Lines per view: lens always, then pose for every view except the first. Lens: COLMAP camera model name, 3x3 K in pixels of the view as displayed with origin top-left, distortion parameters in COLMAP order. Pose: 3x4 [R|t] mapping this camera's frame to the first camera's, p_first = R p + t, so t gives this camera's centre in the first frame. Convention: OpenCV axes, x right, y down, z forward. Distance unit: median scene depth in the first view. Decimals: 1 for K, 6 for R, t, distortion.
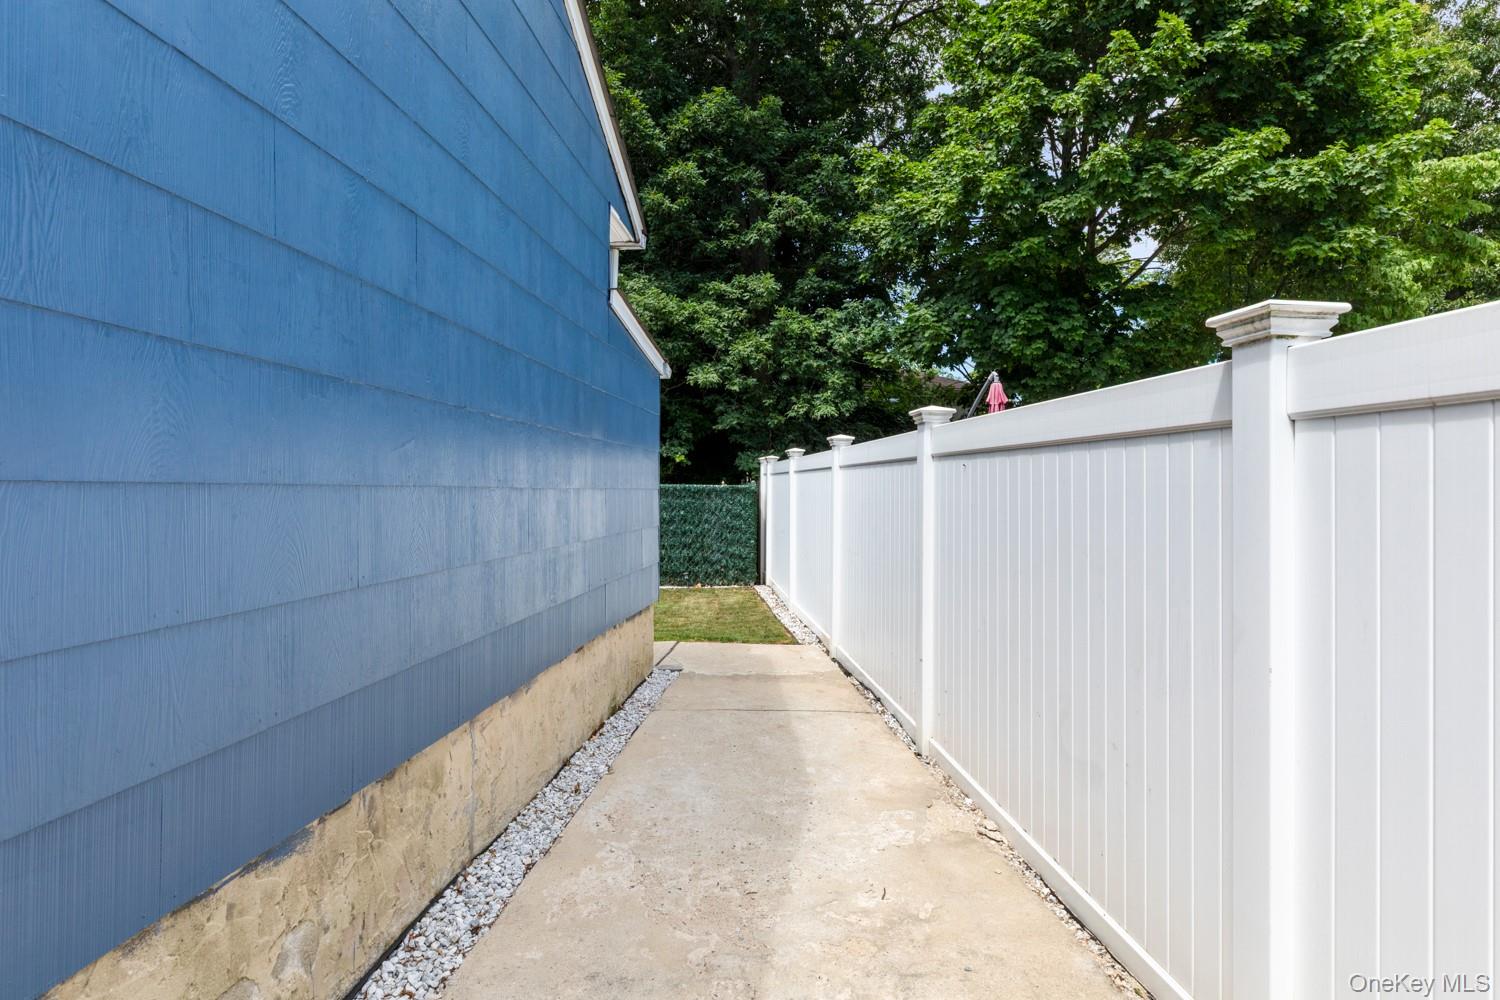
lens RADIAL K [[779.6, 0, 750.8], [0, 779.6, 492.3], [0, 0, 1]] dist [0.003006, 0.000316]
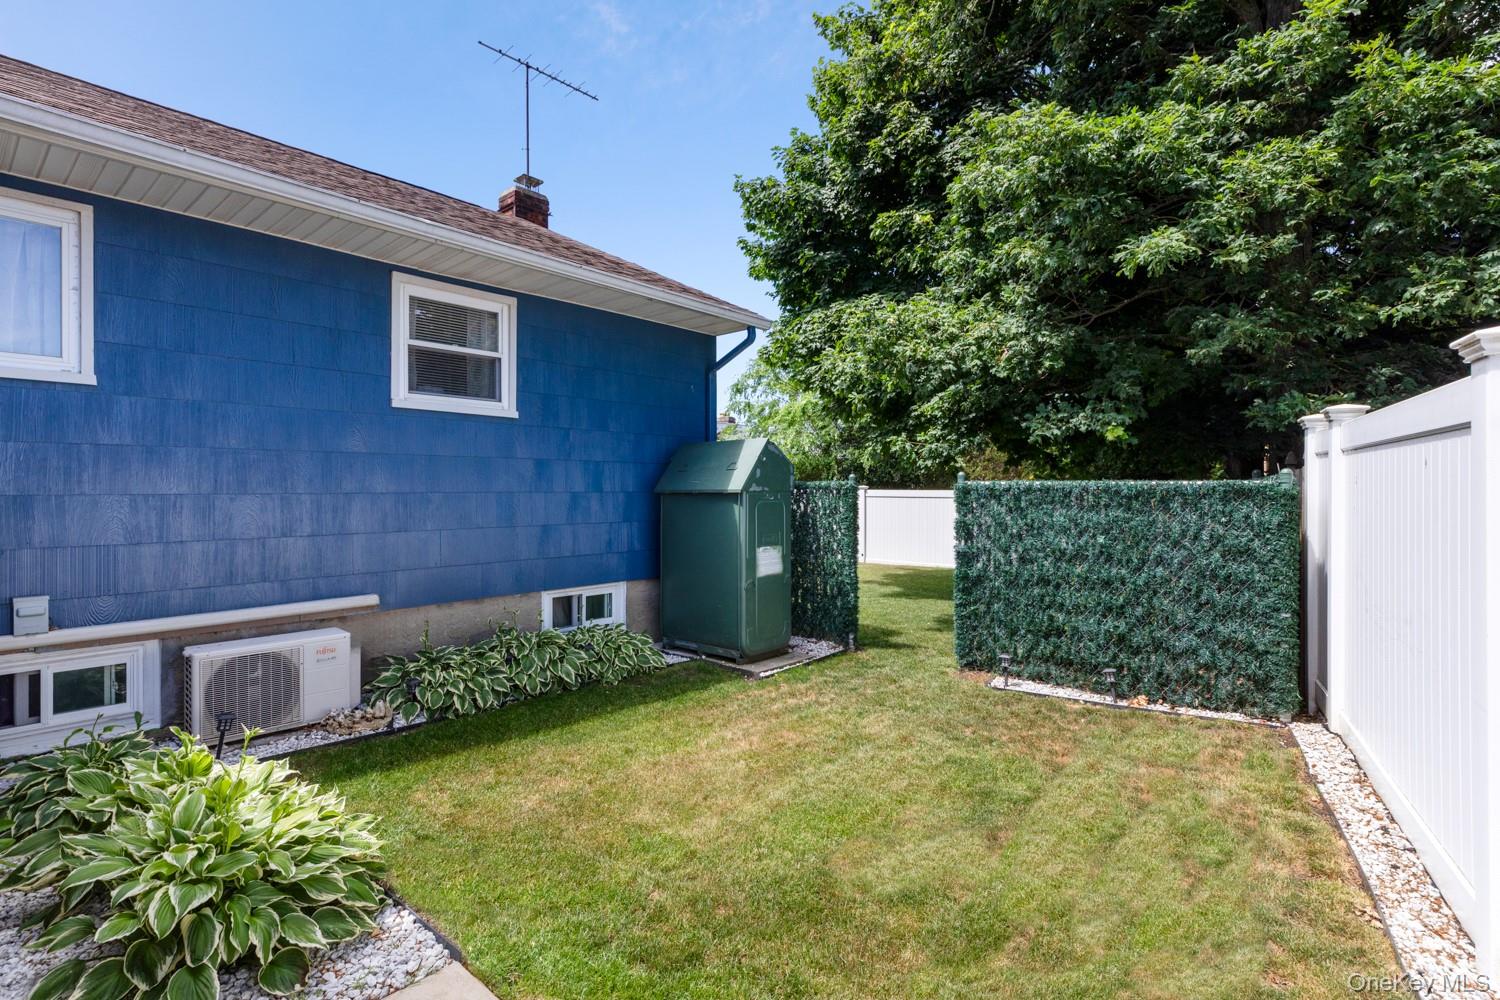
lens RADIAL K [[733.9, 0, 751.2], [0, 733.9, 495.3], [0, 0, 1]] dist [0.001126, 0.000891]
pose [[0.812337, -0.004110, -0.583174, -0.000496], [-0.000295, 0.999972, -0.007457, 0.002168], [0.583188, 0.006230, 0.812313, 0.486140]]
